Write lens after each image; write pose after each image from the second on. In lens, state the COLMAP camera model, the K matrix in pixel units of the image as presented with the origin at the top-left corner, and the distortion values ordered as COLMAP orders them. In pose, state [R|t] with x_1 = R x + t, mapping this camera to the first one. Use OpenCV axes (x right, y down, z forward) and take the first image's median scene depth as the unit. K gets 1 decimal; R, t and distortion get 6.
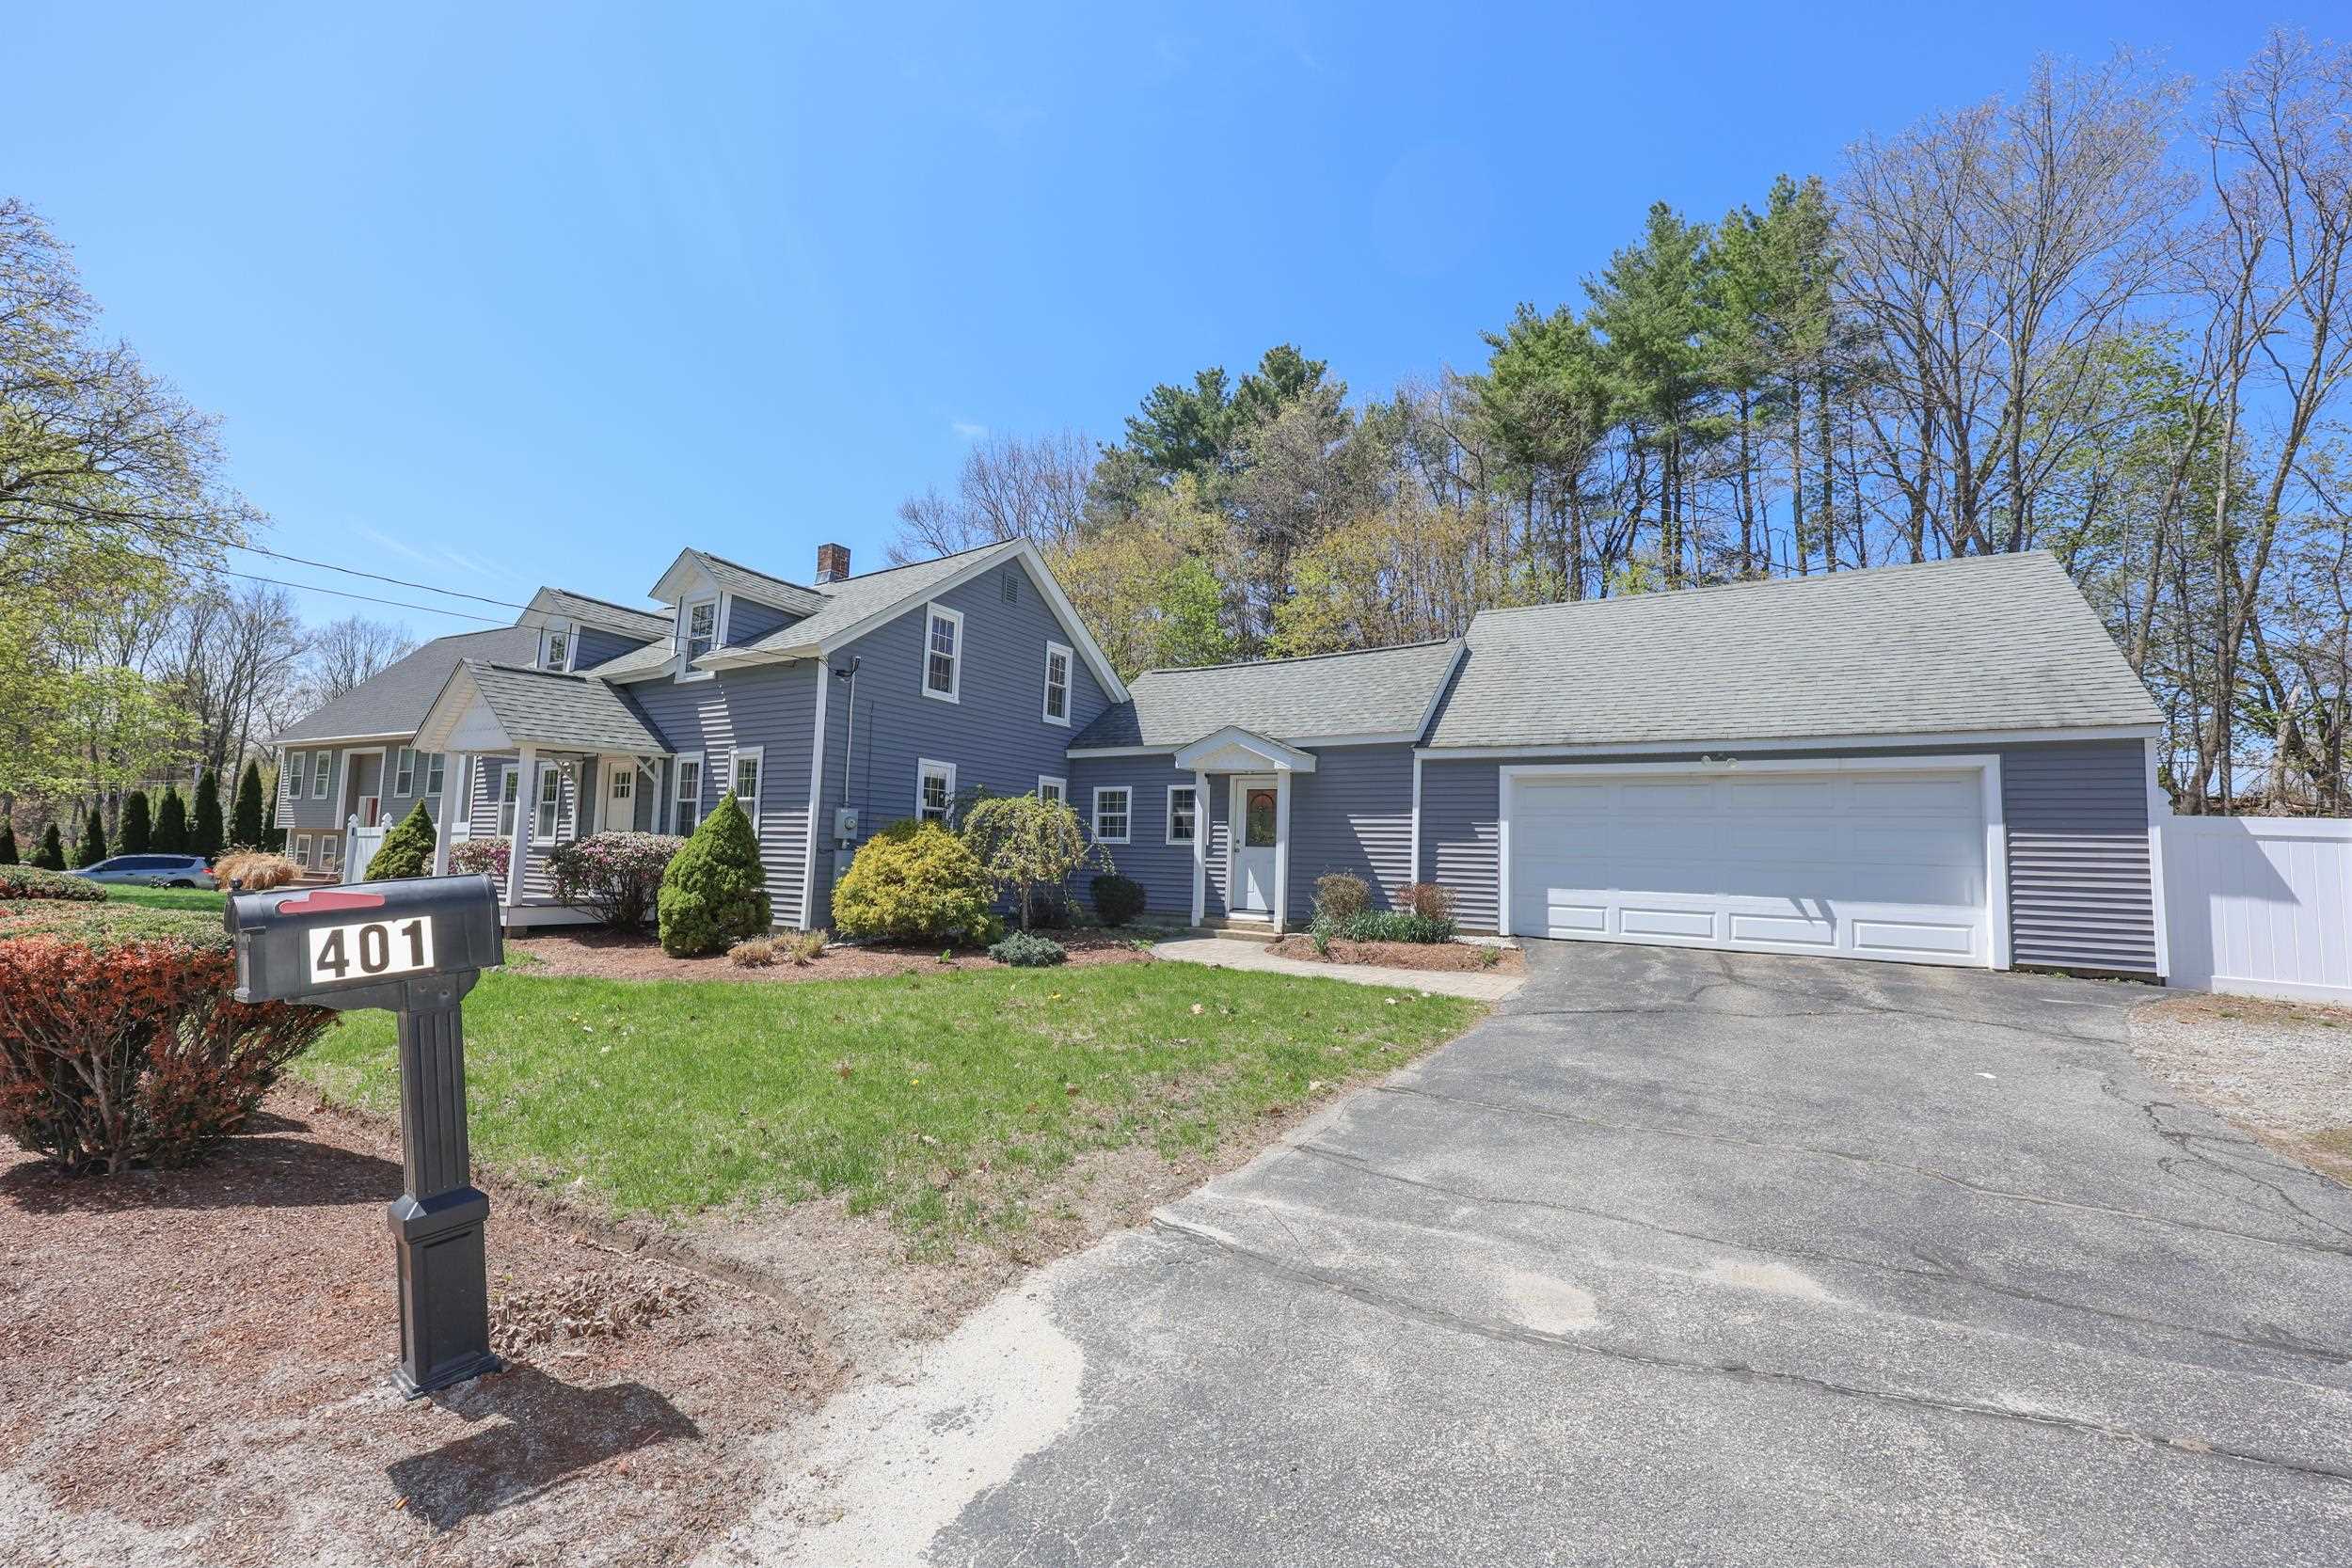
lens RADIAL K [[955.0, 0, 1244.0], [0, 955.0, 785.2], [0, 0, 1]] dist [-0.015132, 0.000119]
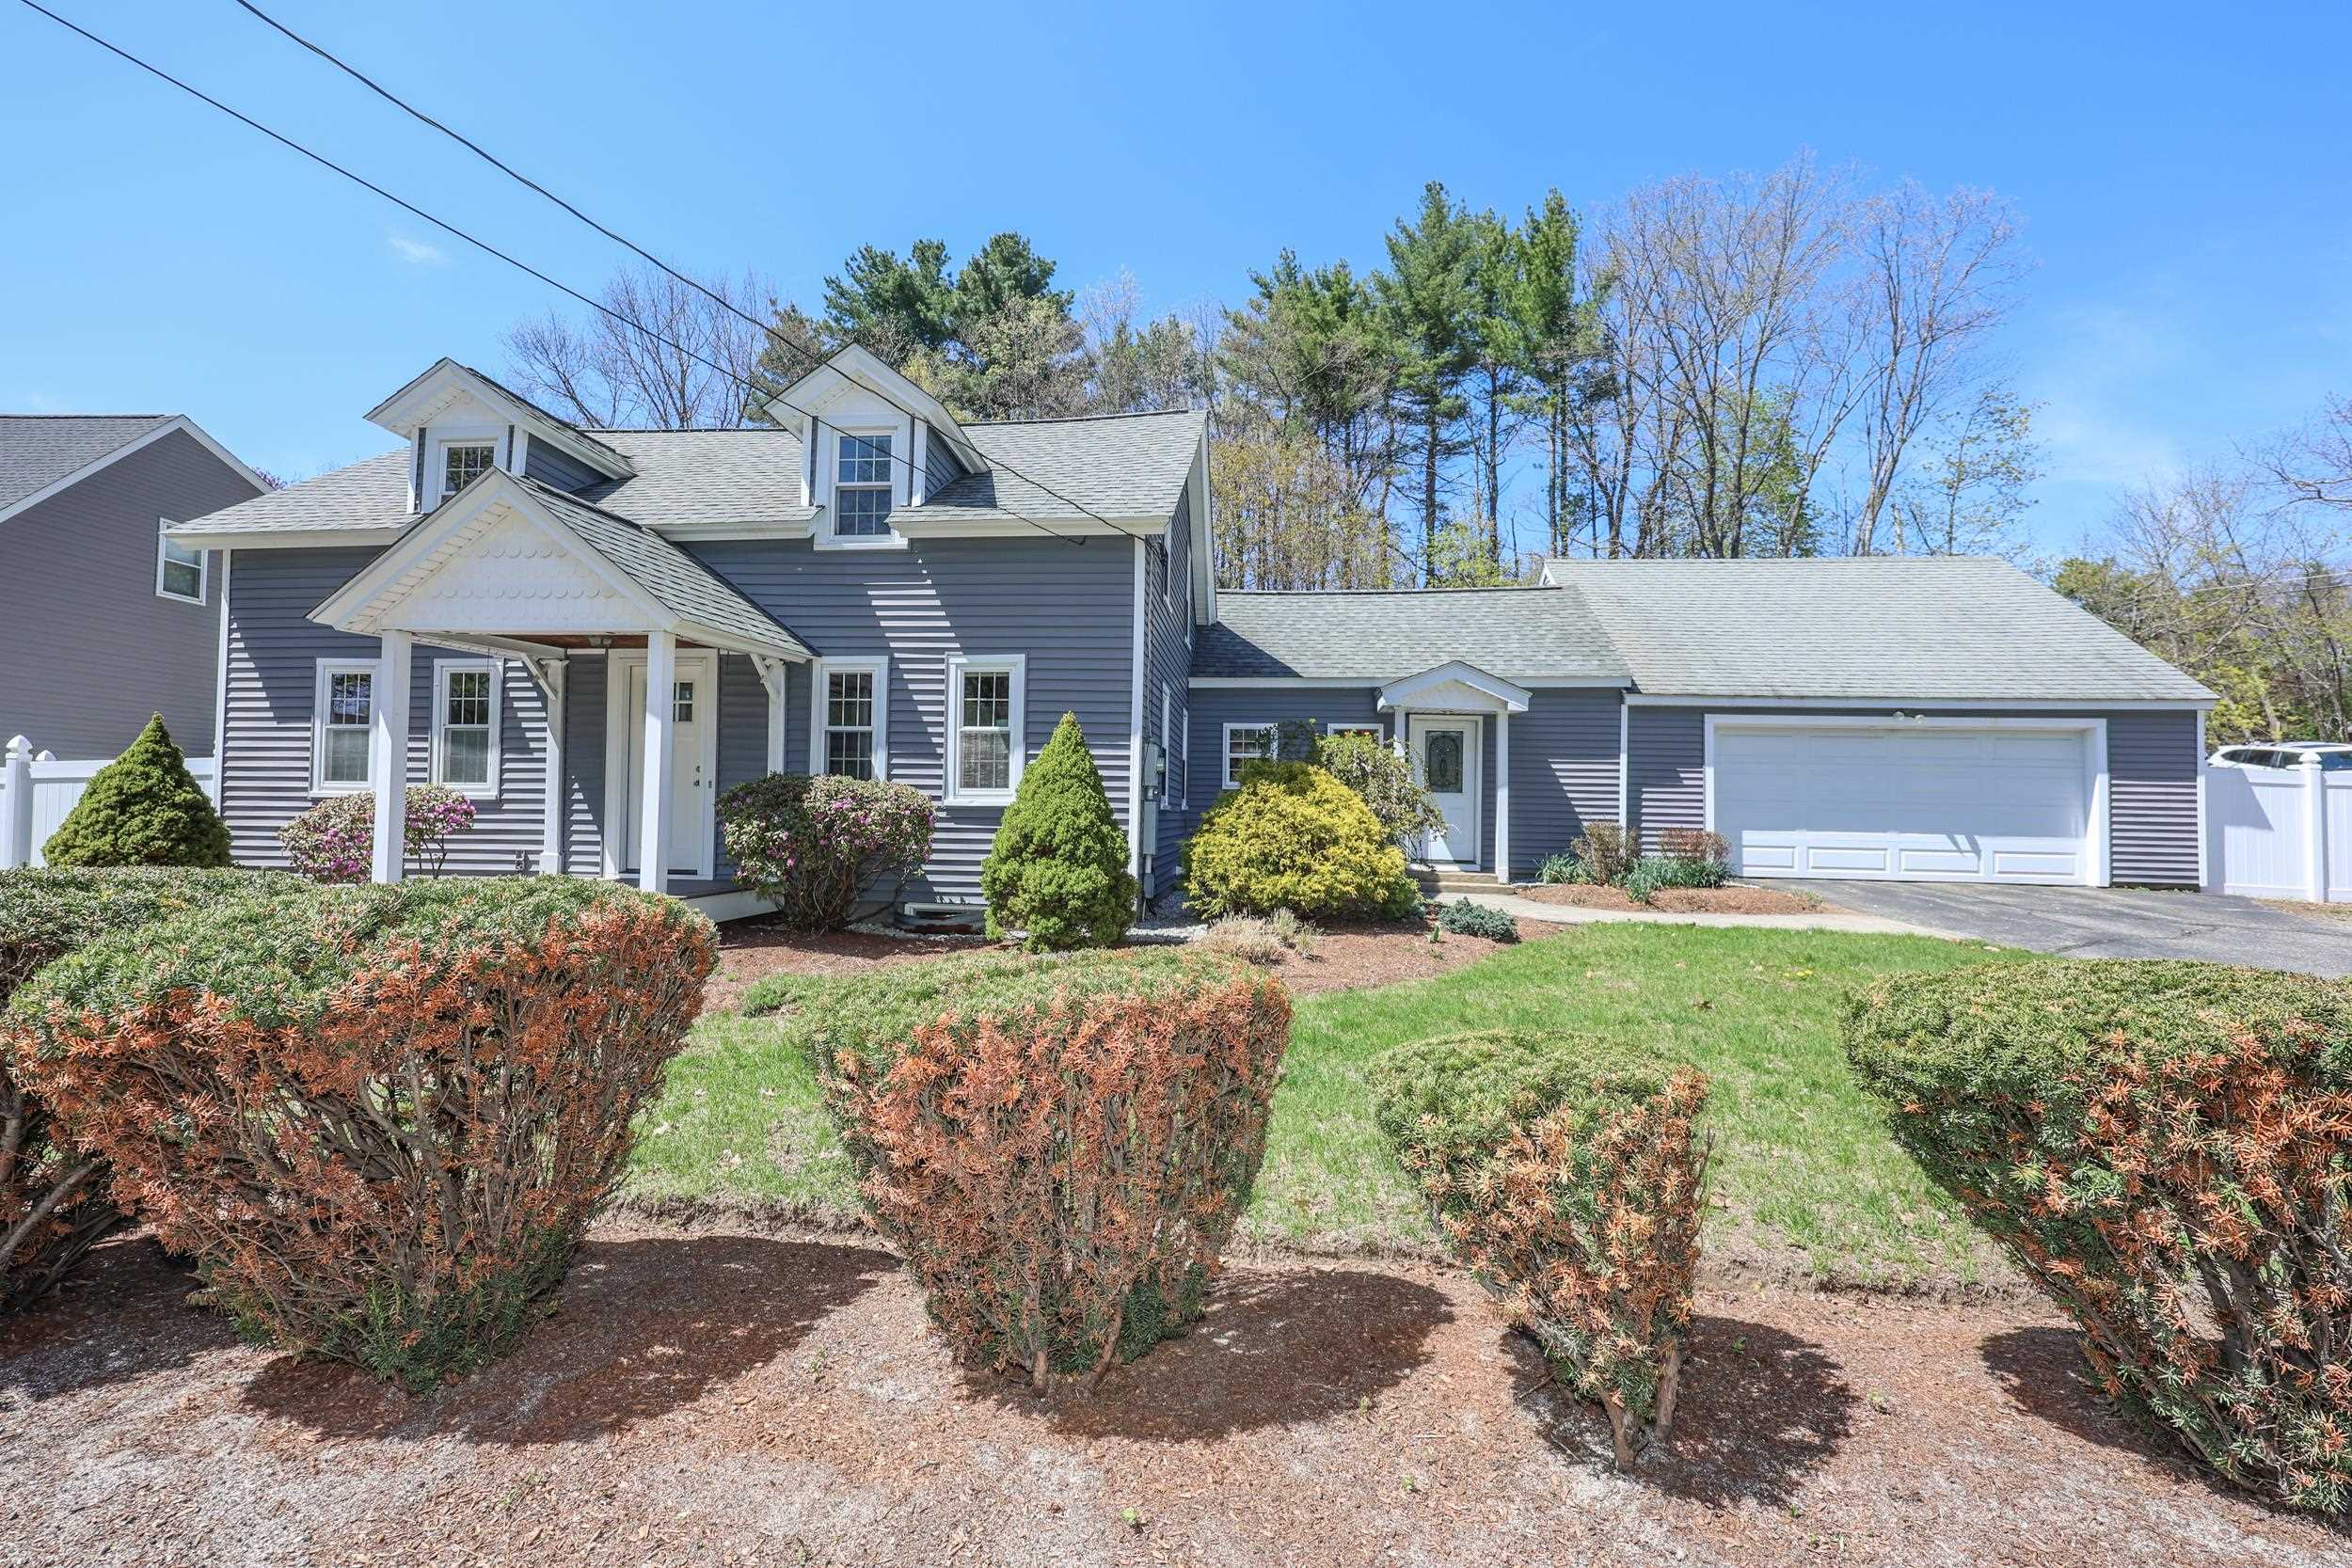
lens RADIAL K [[955.0, 0, 1244.0], [0, 955.0, 785.2], [0, 0, 1]] dist [-0.015132, 0.000119]
pose [[0.902152, -0.002206, 0.431414, -0.633790], [-0.024601, 0.998097, 0.056550, 0.010638], [-0.430717, -0.061630, 0.900380, 0.279278]]
